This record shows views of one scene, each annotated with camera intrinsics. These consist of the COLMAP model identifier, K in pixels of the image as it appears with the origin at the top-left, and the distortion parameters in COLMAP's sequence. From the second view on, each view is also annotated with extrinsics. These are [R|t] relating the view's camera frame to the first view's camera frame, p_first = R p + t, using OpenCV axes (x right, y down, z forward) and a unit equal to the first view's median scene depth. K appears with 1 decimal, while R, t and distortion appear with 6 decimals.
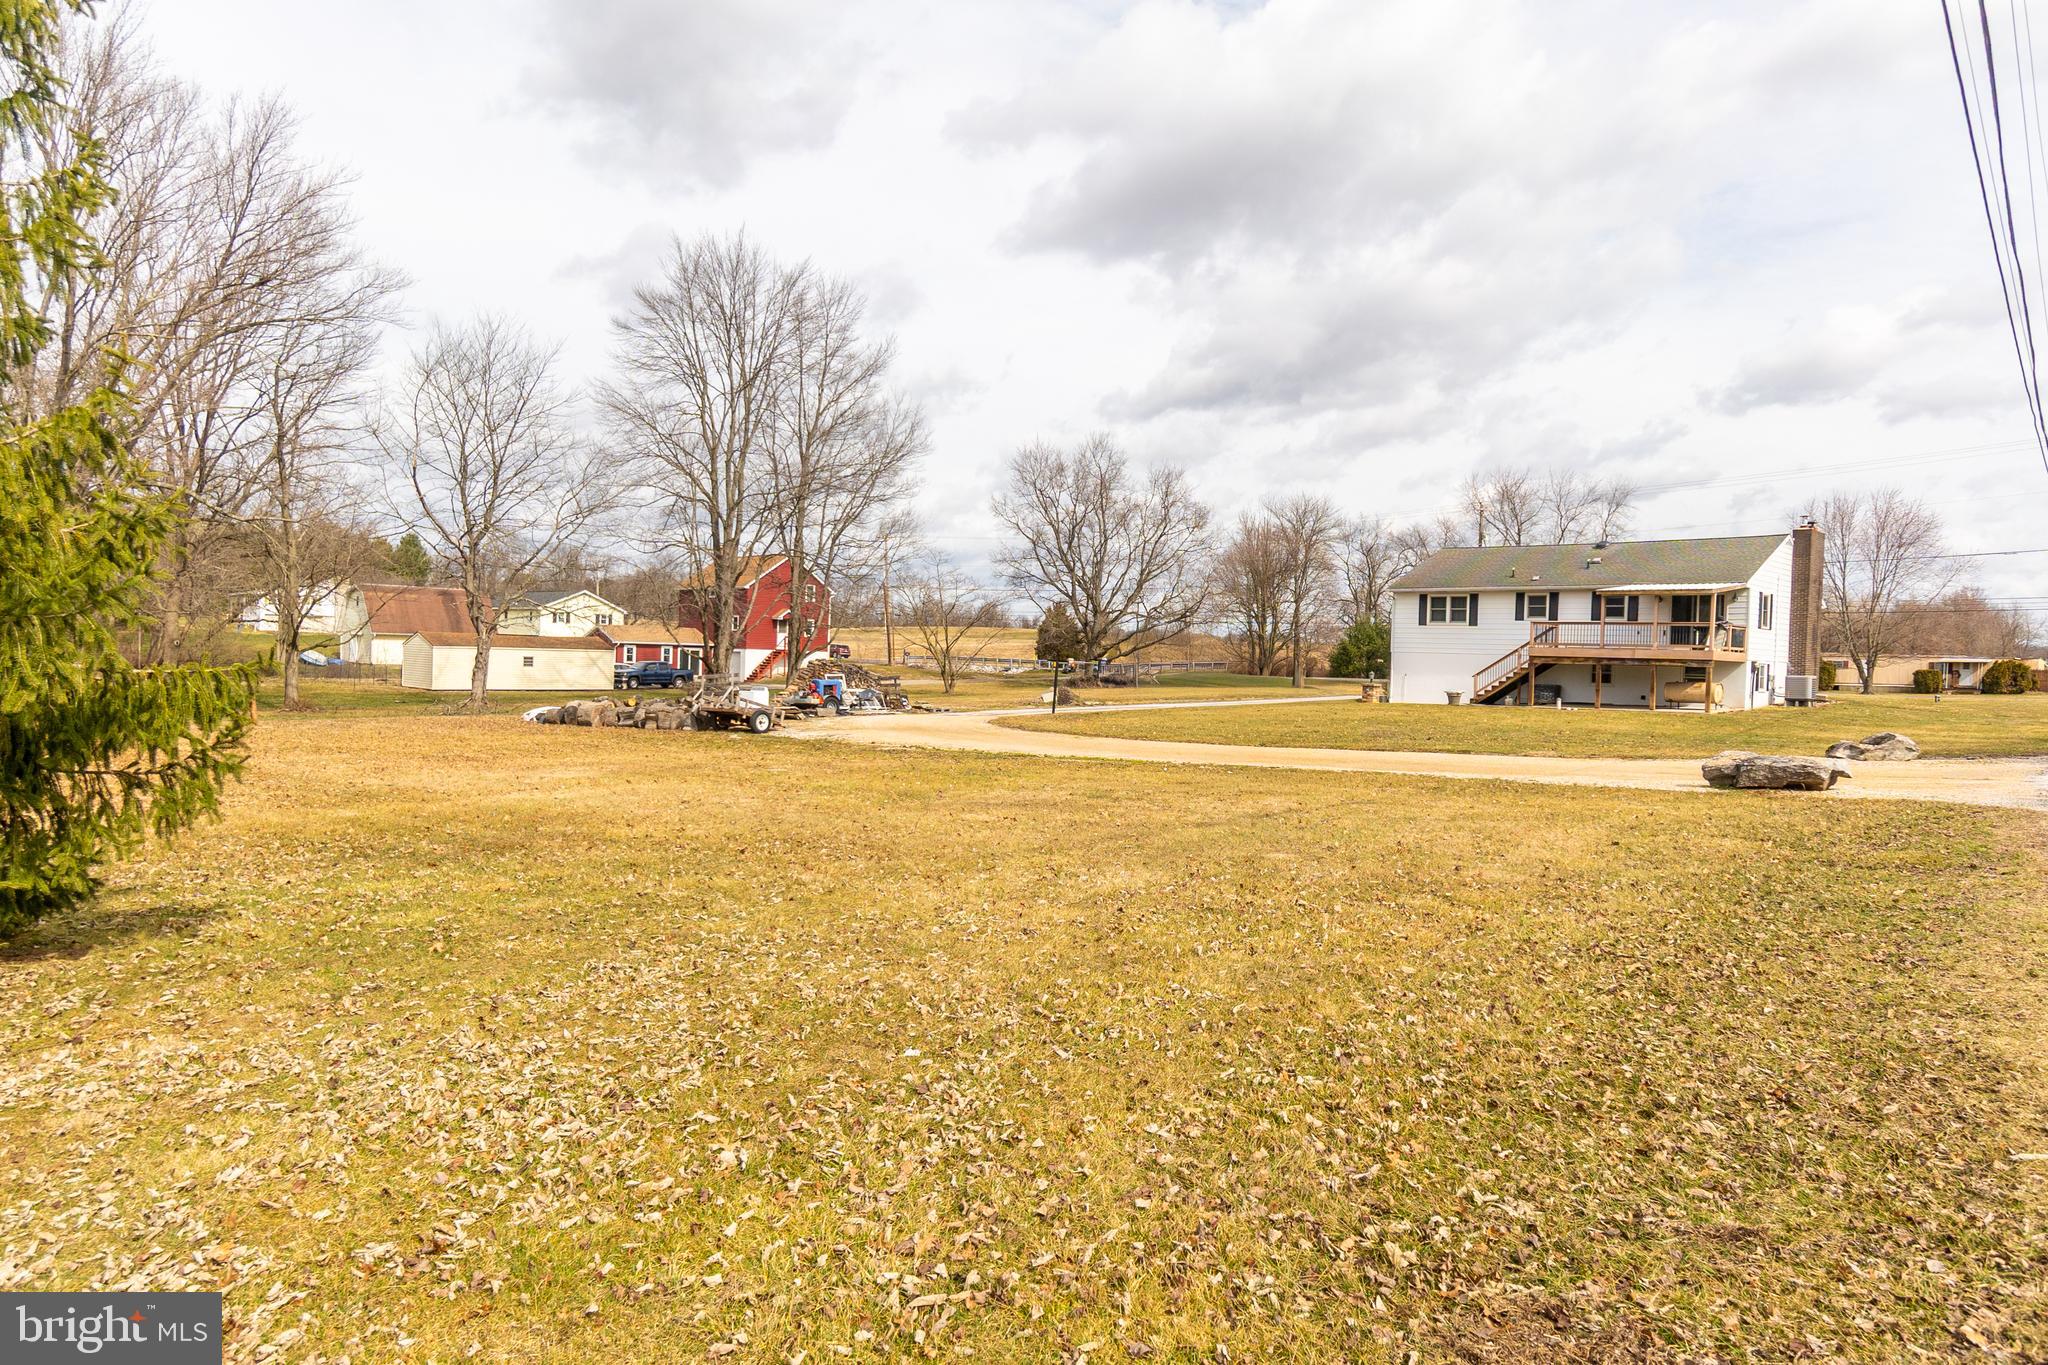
lens RADIAL K [[1300.2, 0, 1020.8], [0, 1300.2, 687.7], [0, 0, 1]] dist [0.019033, -0.000685]
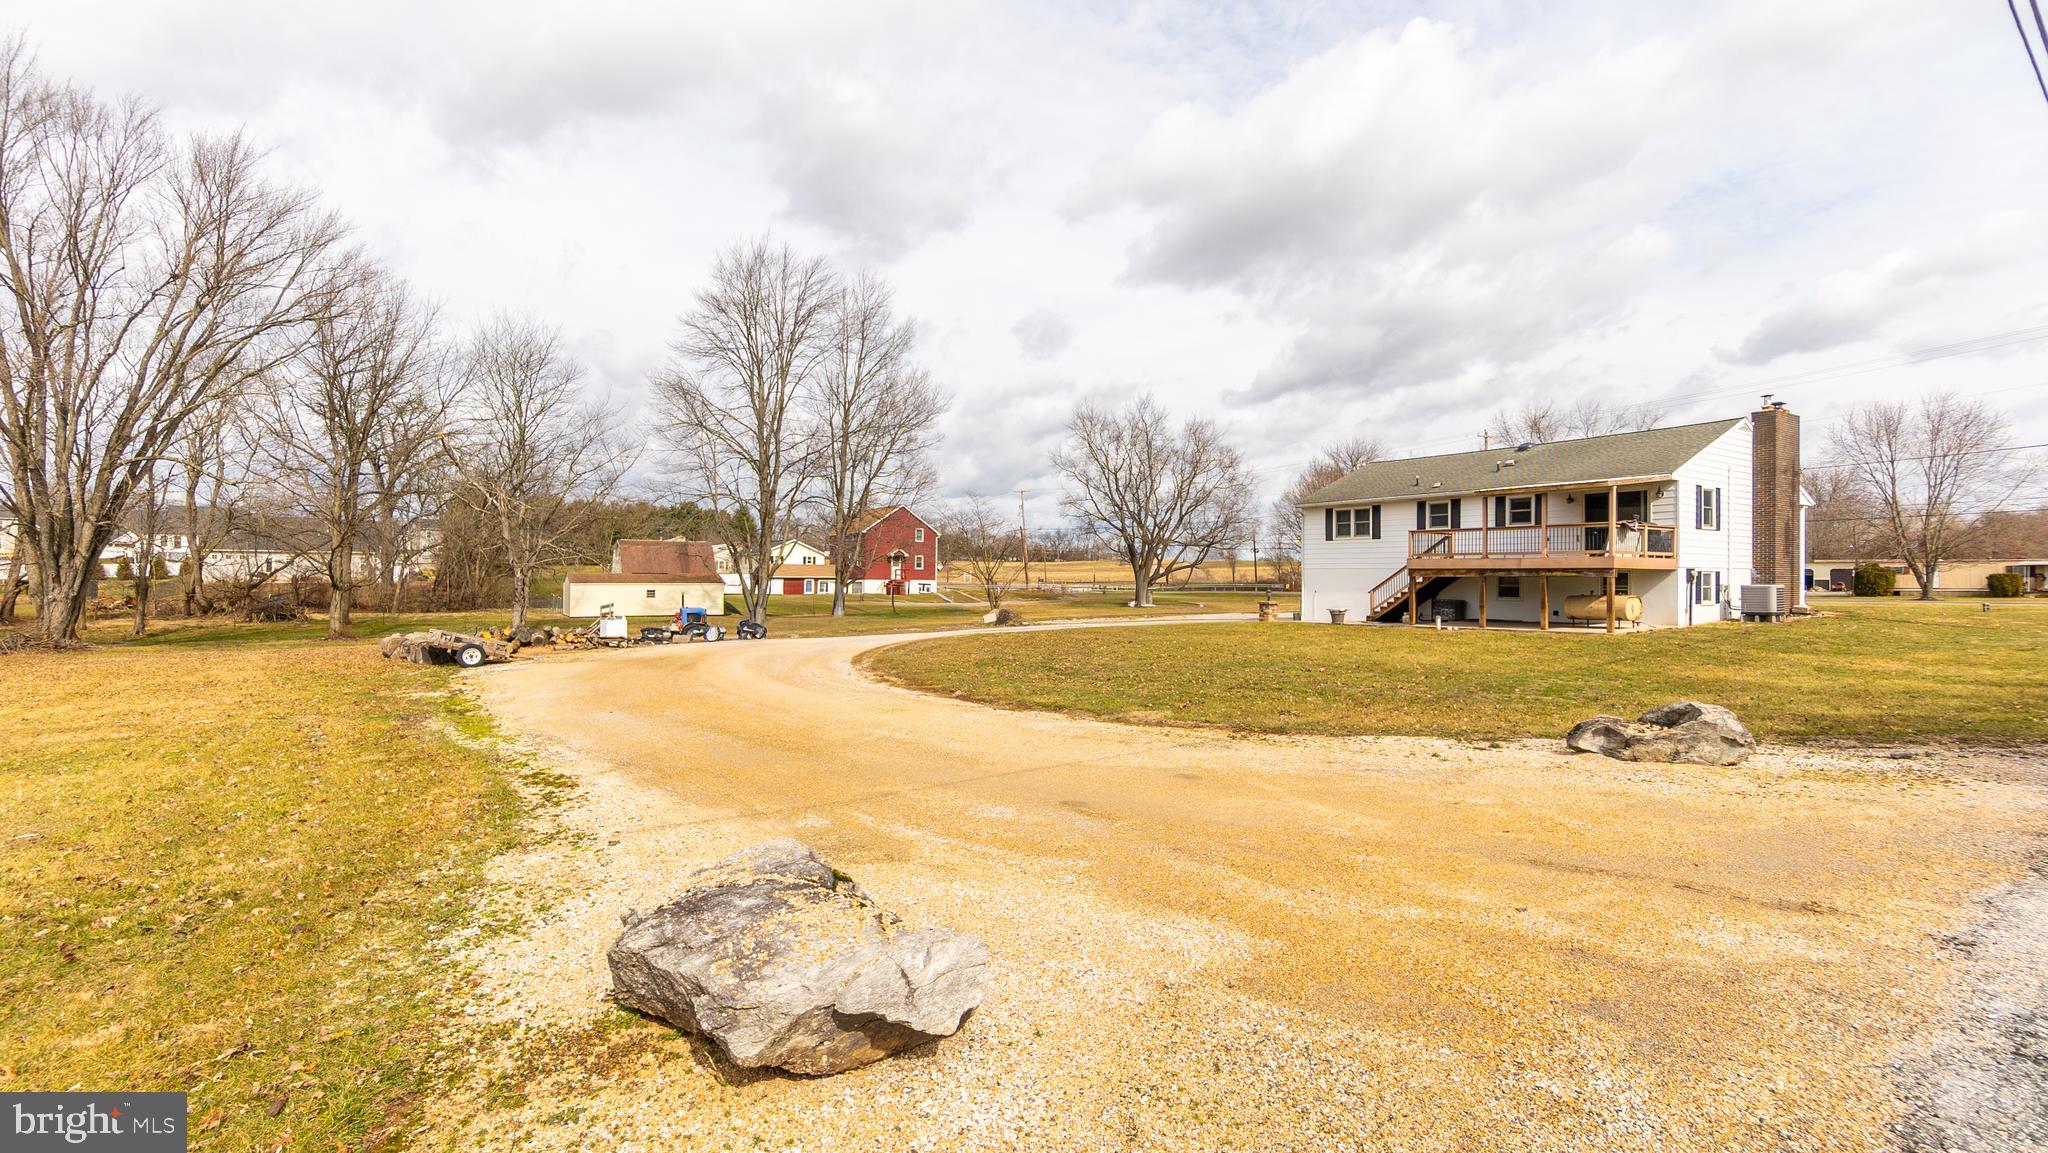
lens RADIAL K [[897.7, 0, 1014.3], [0, 897.7, 574.4], [0, 0, 1]] dist [0.011264, 0.000503]
pose [[0.971556, -0.024421, -0.235546, 0.246019], [0.016726, 0.999261, -0.034610, -0.003246], [0.236218, 0.029686, 0.971247, 0.301877]]
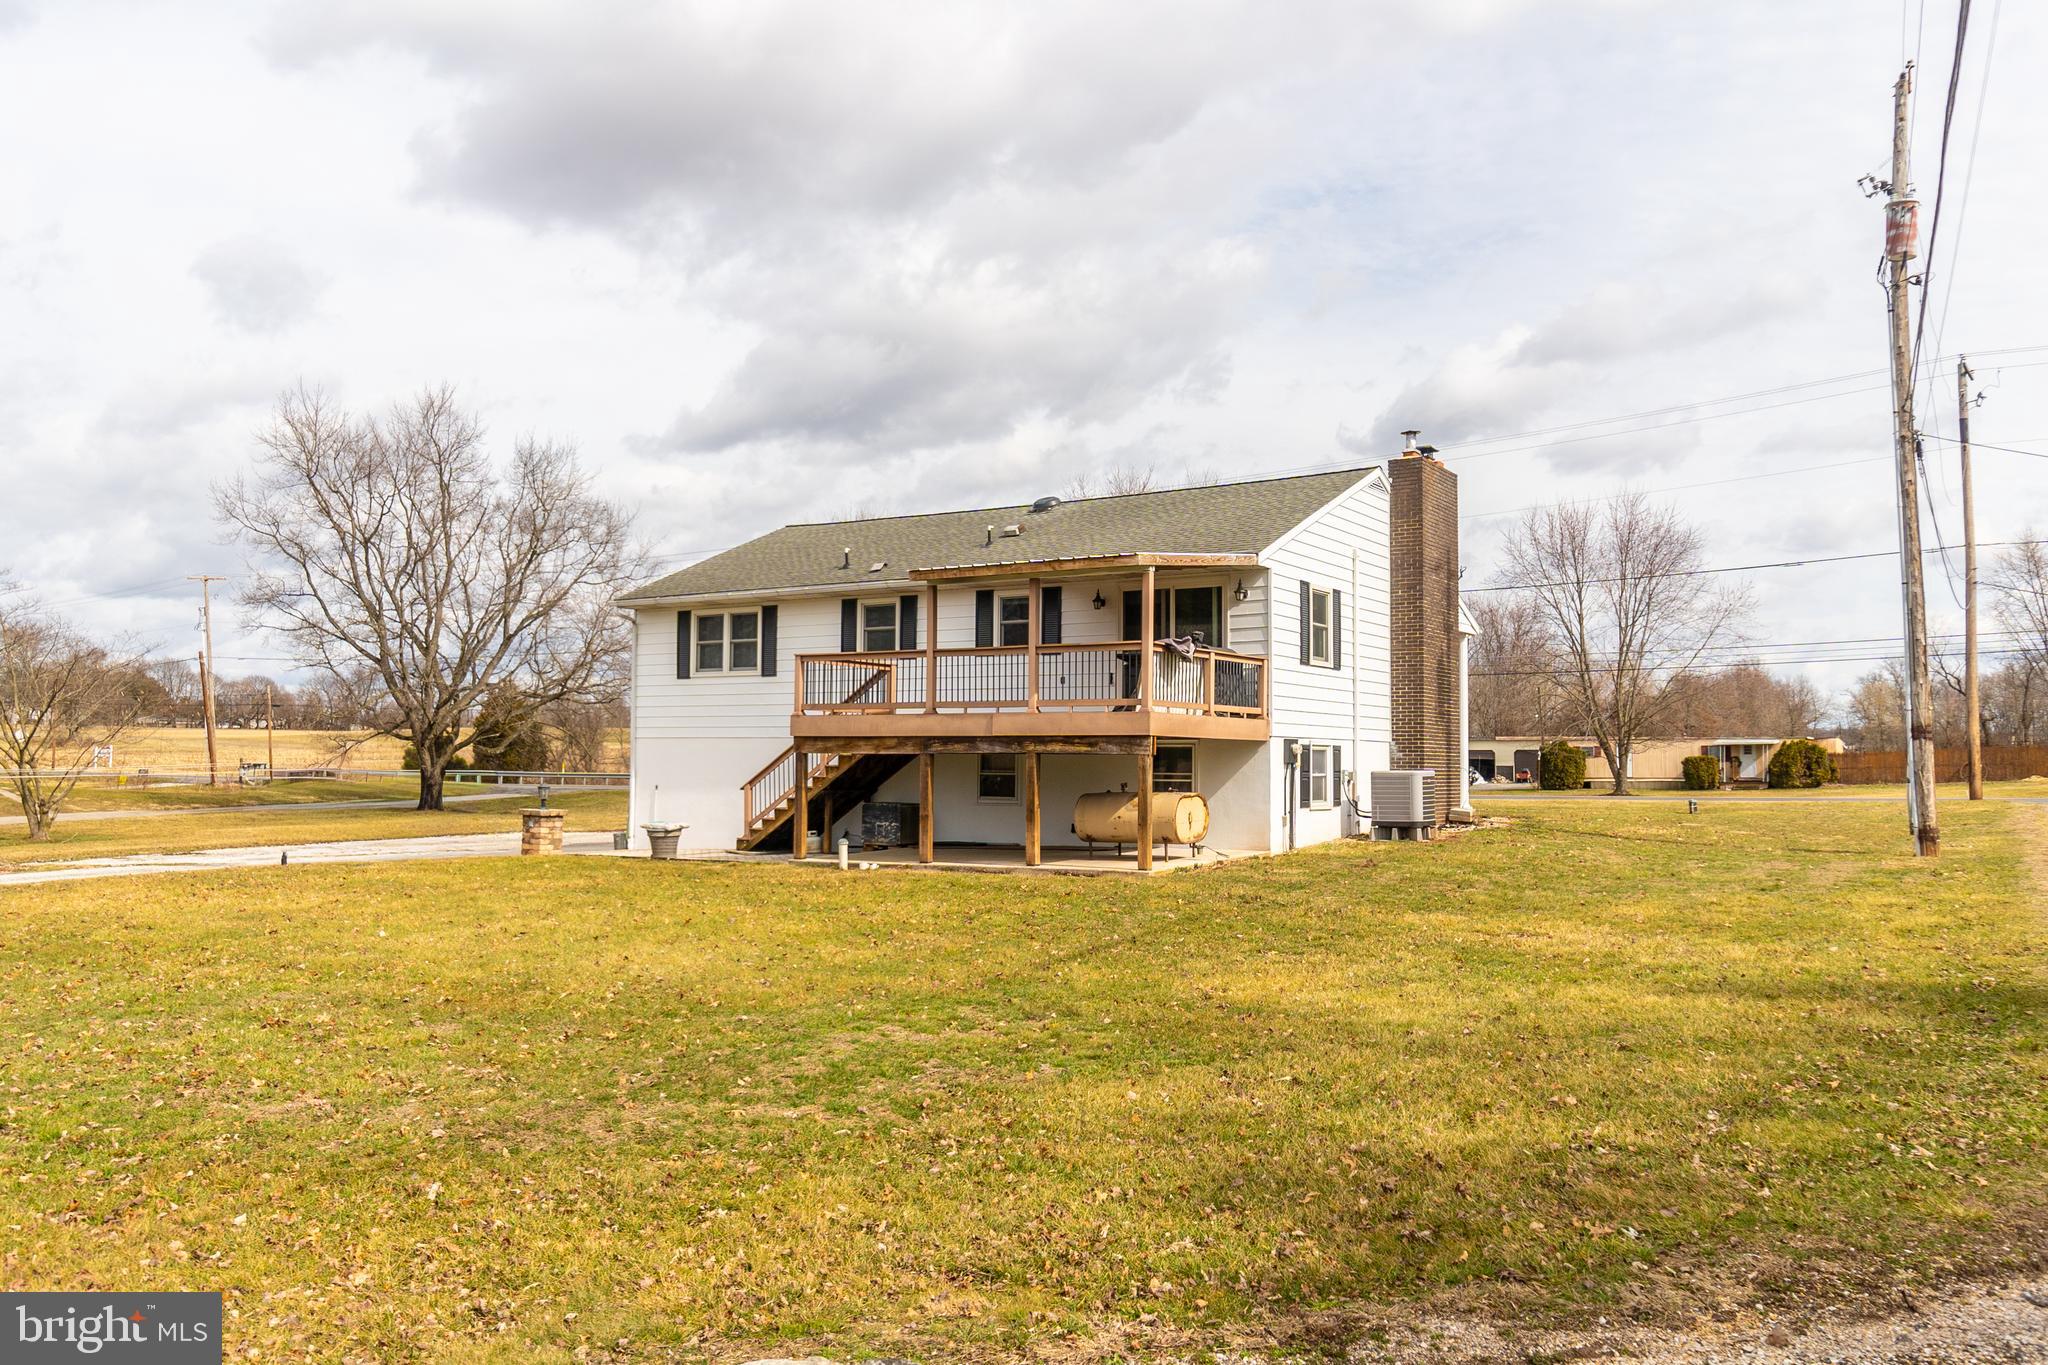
lens RADIAL K [[1595.2, 0, 1014.5], [0, 1595.2, 676.7], [0, 0, 1]] dist [0.002768, 0.007669]
pose [[0.981821, -0.011516, 0.189458, 0.328343], [0.026196, 0.996827, -0.075162, -0.003137], [-0.187992, 0.078759, 0.979008, 0.442358]]
